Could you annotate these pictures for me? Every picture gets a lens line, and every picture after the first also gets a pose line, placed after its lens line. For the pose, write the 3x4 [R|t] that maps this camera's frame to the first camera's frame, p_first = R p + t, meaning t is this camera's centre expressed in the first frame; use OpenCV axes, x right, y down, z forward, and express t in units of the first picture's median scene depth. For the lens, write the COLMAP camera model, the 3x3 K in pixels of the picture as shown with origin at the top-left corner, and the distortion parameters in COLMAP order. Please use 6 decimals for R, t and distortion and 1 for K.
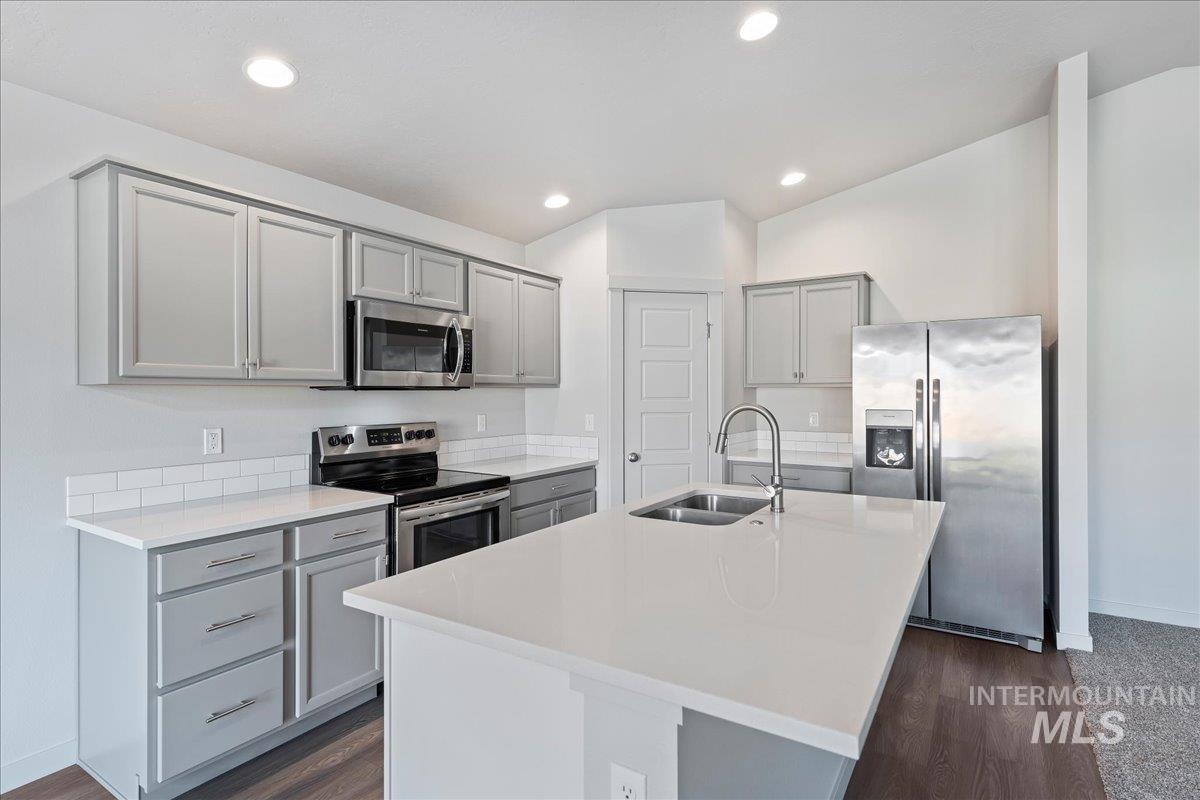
lens RADIAL K [[603.8, 0, 595.2], [0, 603.8, 397.2], [0, 0, 1]] dist [0.004411, 0.000349]
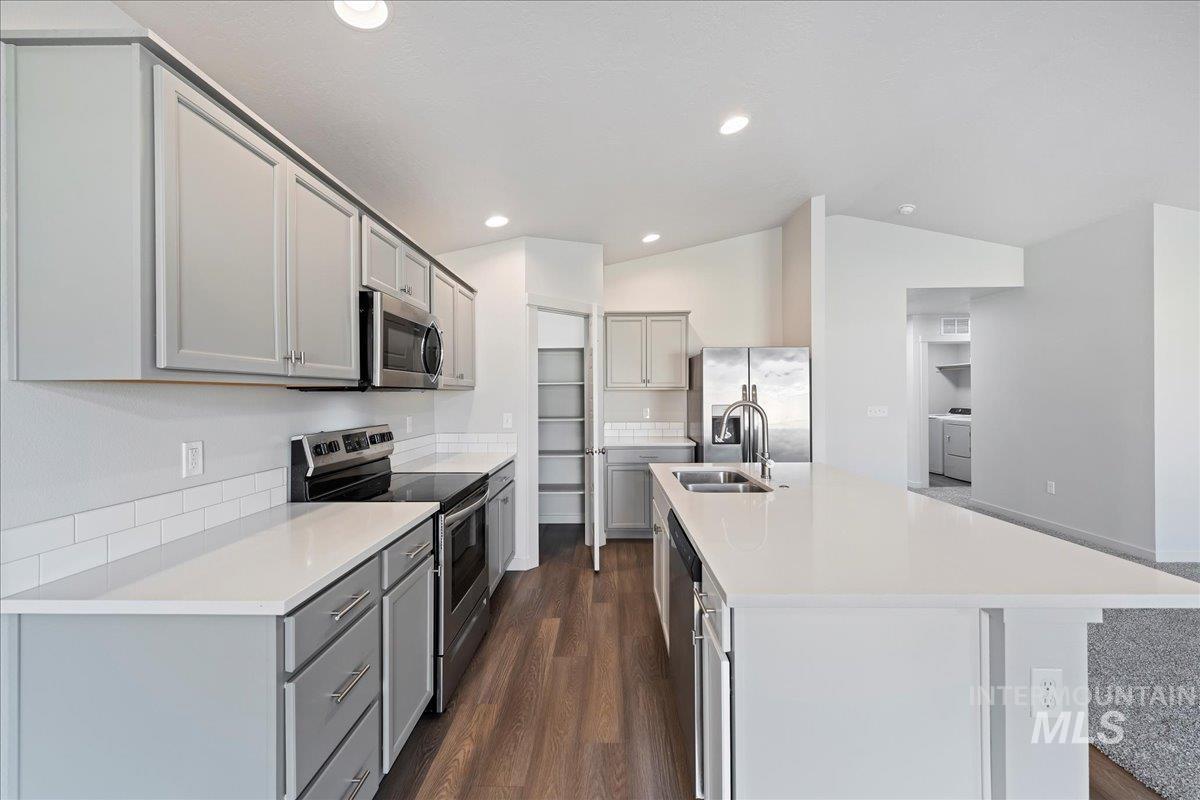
lens RADIAL K [[470.1, 0, 601.0], [0, 470.1, 397.4], [0, 0, 1]] dist [0.002583, -0.000405]
pose [[0.849927, -0.006253, 0.526864, -0.402860], [0.008693, 0.999960, -0.002155, 0.001796], [-0.526829, 0.006412, 0.849947, 0.188915]]
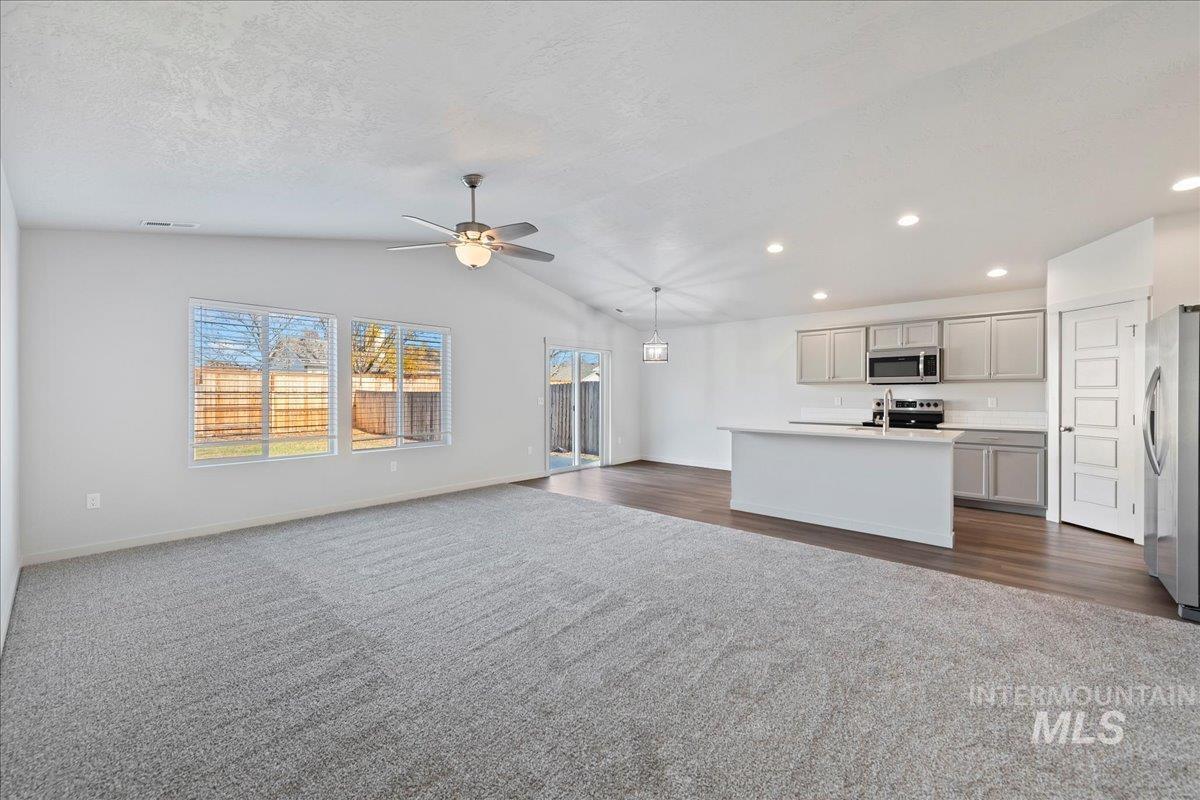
lens RADIAL K [[470.1, 0, 601.0], [0, 470.1, 397.4], [0, 0, 1]] dist [0.002583, -0.000405]
pose [[-0.151356, 0.007810, -0.988448, 1.603147], [-0.007907, 0.999927, 0.009112, 0.030452], [0.988448, 0.009194, -0.151284, 0.102604]]
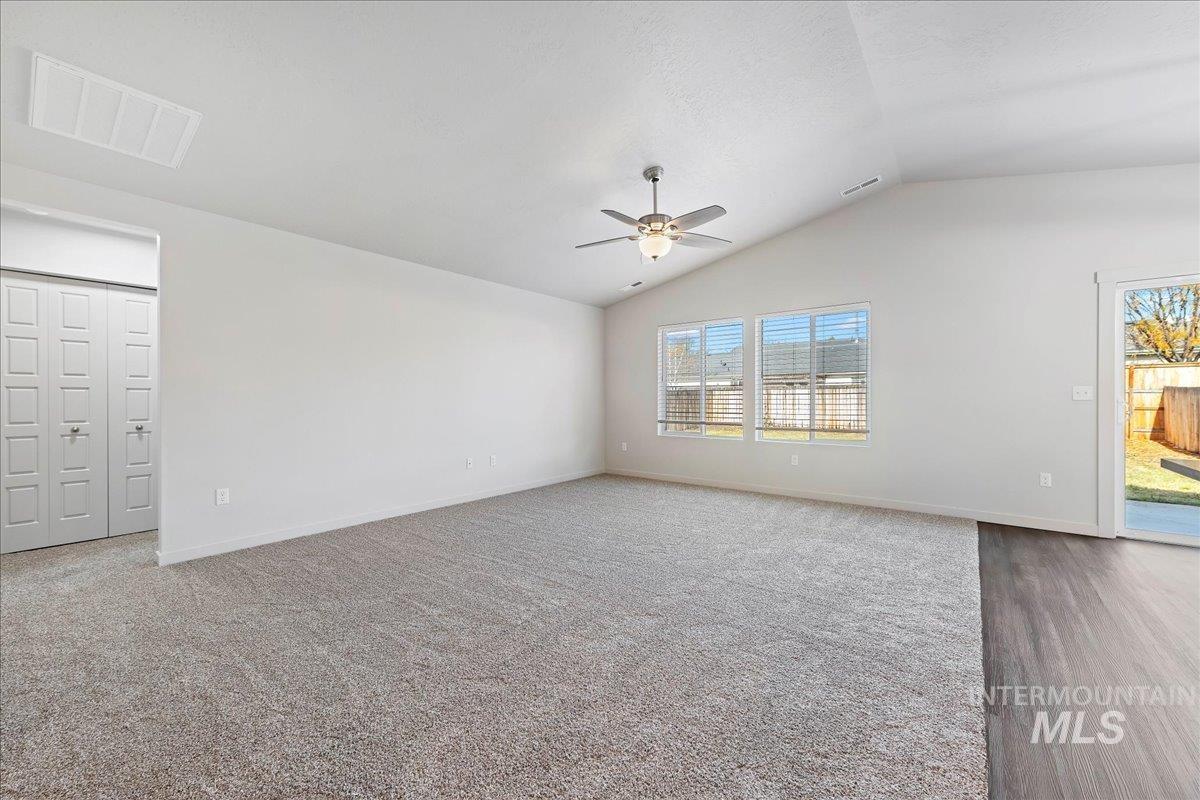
lens RADIAL K [[470.1, 0, 601.0], [0, 470.1, 397.4], [0, 0, 1]] dist [0.002583, -0.000405]
pose [[-0.996196, 0.004798, 0.087011, 0.630624], [0.005412, 0.999962, 0.006813, 0.066317], [-0.086975, 0.007258, -0.996184, 0.756914]]
